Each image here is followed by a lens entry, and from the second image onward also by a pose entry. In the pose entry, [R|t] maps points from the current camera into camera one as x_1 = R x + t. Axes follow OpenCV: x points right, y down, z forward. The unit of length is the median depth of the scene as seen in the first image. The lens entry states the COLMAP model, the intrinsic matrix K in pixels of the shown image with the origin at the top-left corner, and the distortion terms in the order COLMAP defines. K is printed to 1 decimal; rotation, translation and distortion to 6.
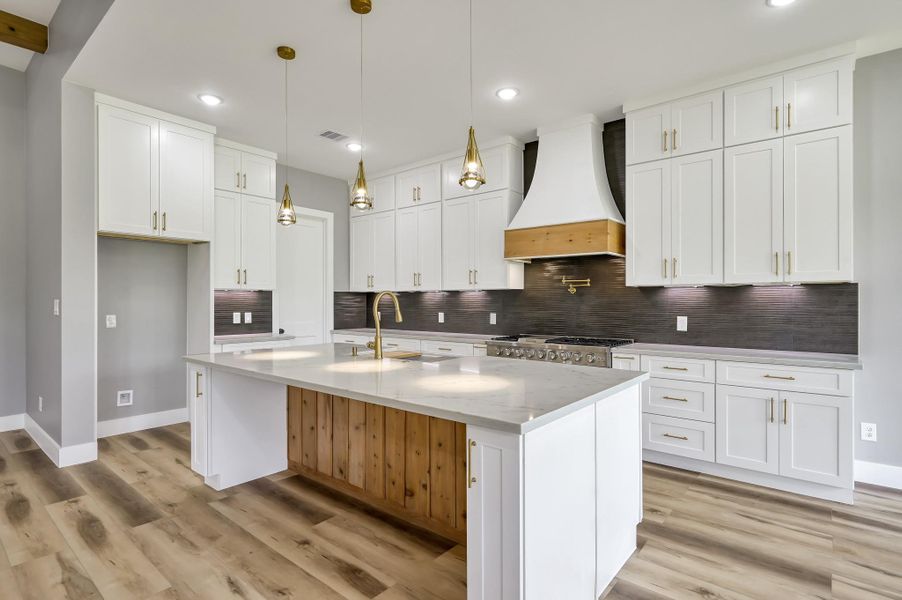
lens RADIAL K [[454.3, 0, 455.3], [0, 454.3, 299.7], [0, 0, 1]] dist [0.001380, -0.002707]
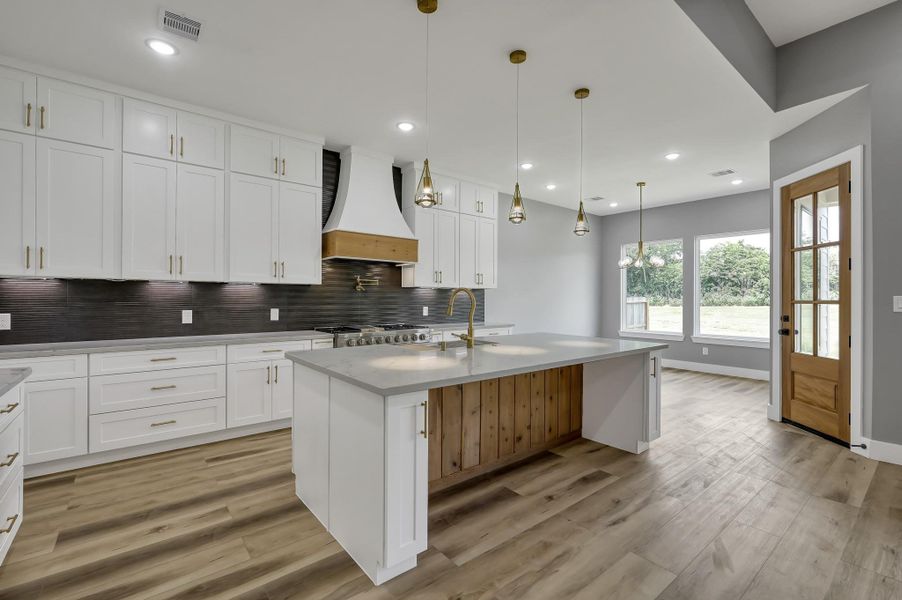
lens RADIAL K [[394.2, 0, 451.8], [0, 394.2, 294.8], [0, 0, 1]] dist [-0.001133, 0.000226]
pose [[0.200375, 0.009538, 0.979673, -0.894638], [-0.009768, 0.999922, -0.007737, 0.004606], [-0.979671, -0.008019, 0.200452, 0.665510]]
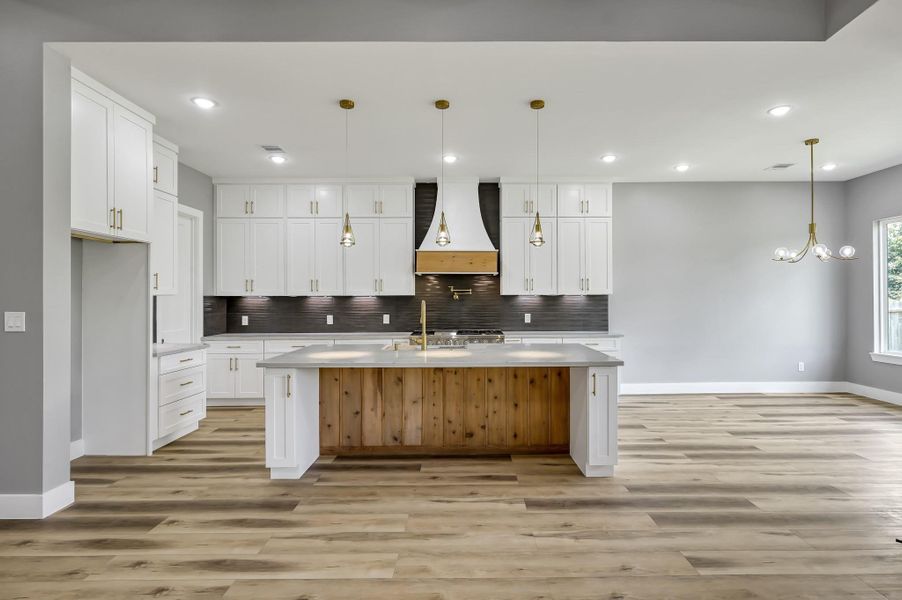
lens RADIAL K [[454.3, 0, 469.9], [0, 454.3, 291.4], [0, 0, 1]] dist [0.001380, -0.002707]
pose [[0.762568, 0.007394, 0.646866, -0.748960], [0.001446, 0.999913, -0.013134, -0.023413], [-0.646907, 0.010951, 0.762490, -0.112483]]
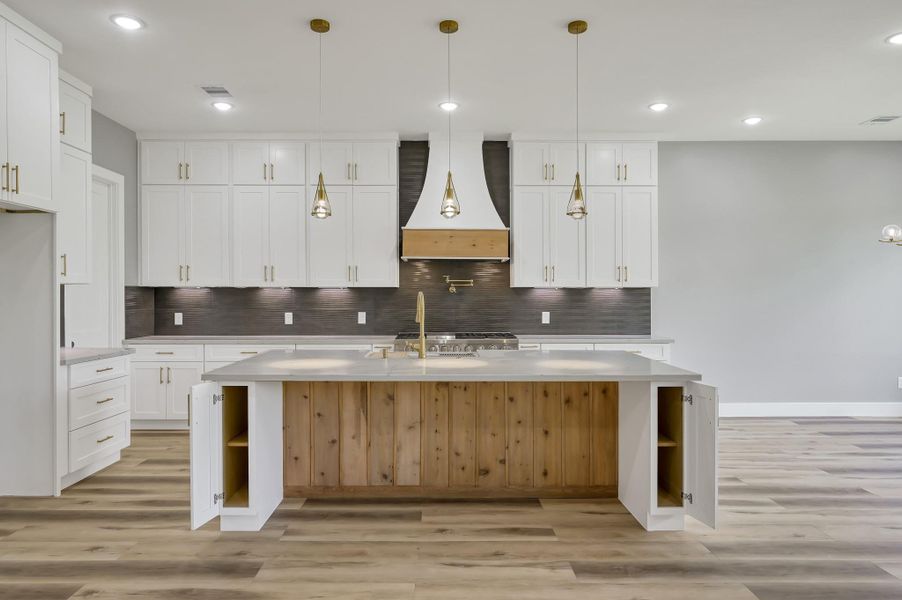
lens RADIAL K [[563.3, 0, 446.3], [0, 563.3, 294.9], [0, 0, 1]] dist [0.003159, -0.005210]
pose [[0.765888, 0.001636, 0.642972, -0.743110], [-0.003389, 0.999993, 0.001492, -0.012121], [-0.642965, -0.003322, 0.765888, -0.009410]]
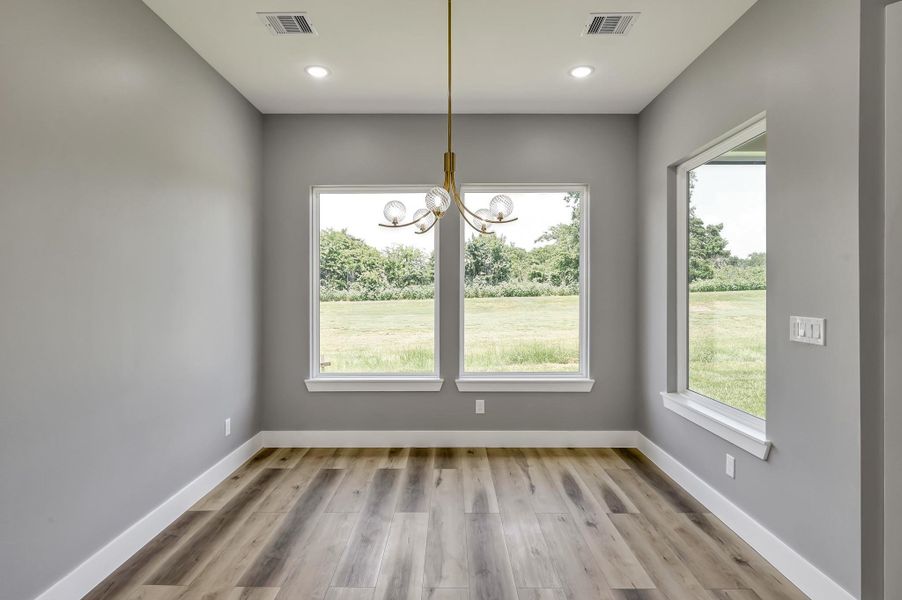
lens RADIAL K [[477.2, 0, 447.8], [0, 477.2, 301.3], [0, 0, 1]] dist [0.005528, -0.001247]
pose [[-0.633036, -0.012467, 0.774022, 0.292034], [-0.000042, 0.999871, 0.016070, -0.032955], [-0.774122, 0.010140, -0.632955, 0.667328]]
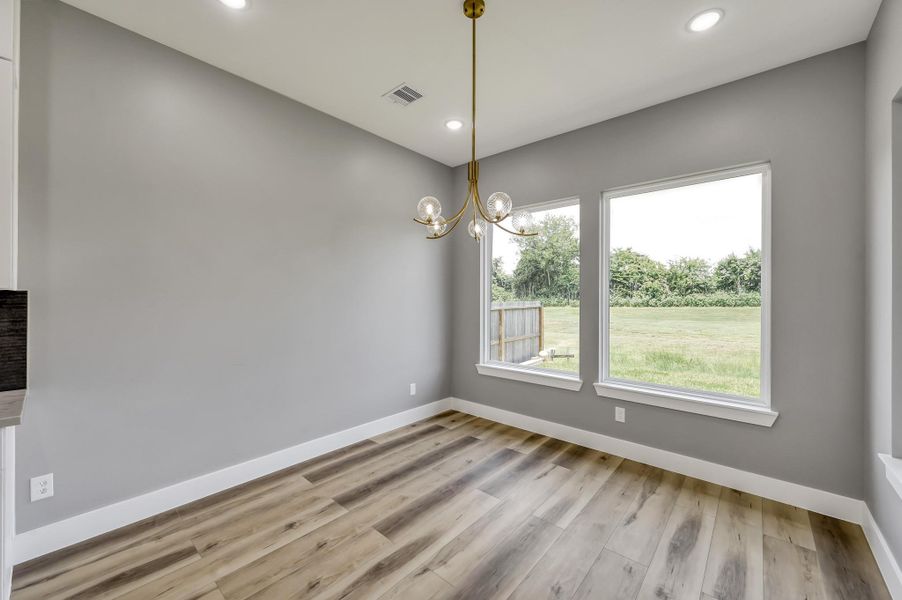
lens RADIAL K [[354.2, 0, 449.0], [0, 354.2, 301.0], [0, 0, 1]] dist [-0.001871, 0.000937]
pose [[0.028460, -0.006116, 0.999576, 0.288945], [-0.011788, 0.999910, 0.006454, -0.028671], [-0.999525, -0.011966, 0.028385, 0.259966]]
